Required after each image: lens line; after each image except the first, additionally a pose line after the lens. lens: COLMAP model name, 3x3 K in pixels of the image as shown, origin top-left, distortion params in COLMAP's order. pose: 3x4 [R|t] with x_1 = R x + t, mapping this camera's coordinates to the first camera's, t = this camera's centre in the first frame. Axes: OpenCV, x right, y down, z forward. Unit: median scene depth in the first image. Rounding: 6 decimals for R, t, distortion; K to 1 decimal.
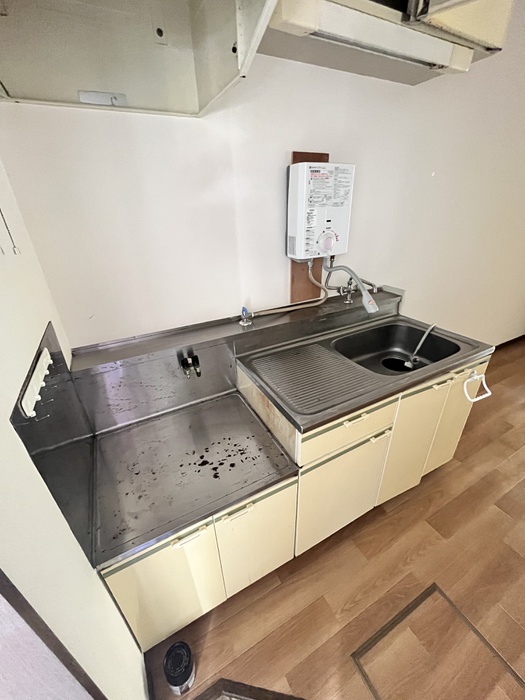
lens RADIAL K [[283.5, 0, 262.5], [0, 283.5, 350.0], [0, 0, 1]] dist [-0.003154, 0.000256]
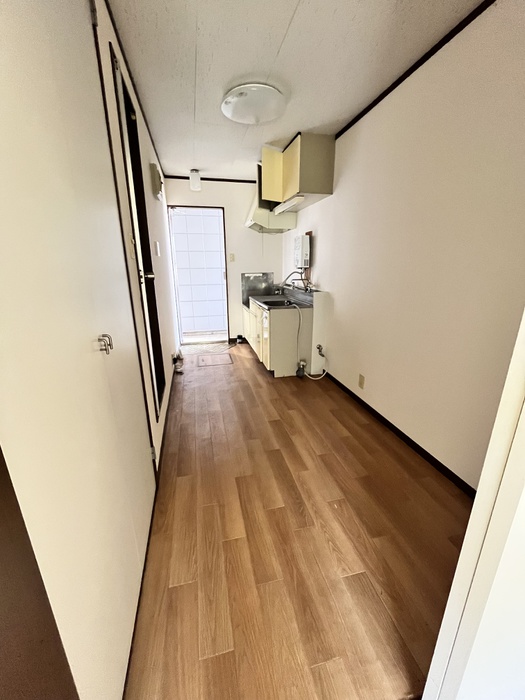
lens RADIAL K [[283.5, 0, 262.5], [0, 283.5, 350.0], [0, 0, 1]] dist [-0.003154, 0.000256]
pose [[-0.255386, 0.311293, -0.915355, 3.305782], [-0.422932, 0.815395, 0.395298, -0.670909], [0.869429, 0.488086, -0.076584, 1.421313]]
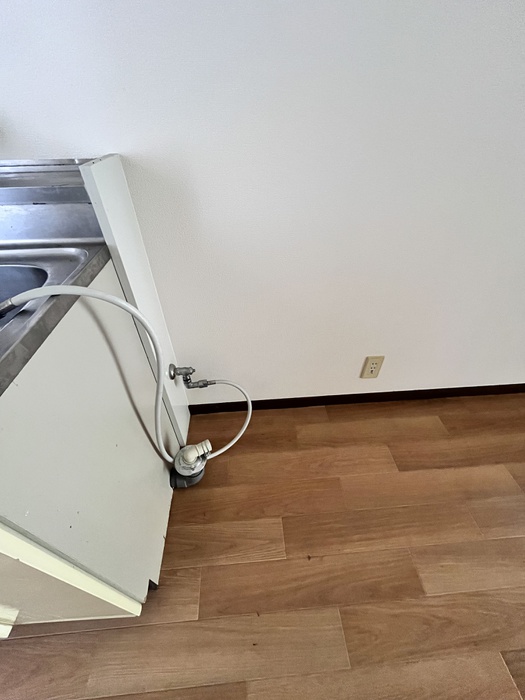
lens RADIAL K [[283.5, 0, 262.5], [0, 283.5, 350.0], [0, 0, 1]] dist [-0.003154, 0.000256]
pose [[0.913417, 0.277653, -0.297620, 1.158487], [-0.196257, 0.941032, 0.275575, -0.193214], [0.356584, -0.193305, 0.914047, 1.027402]]
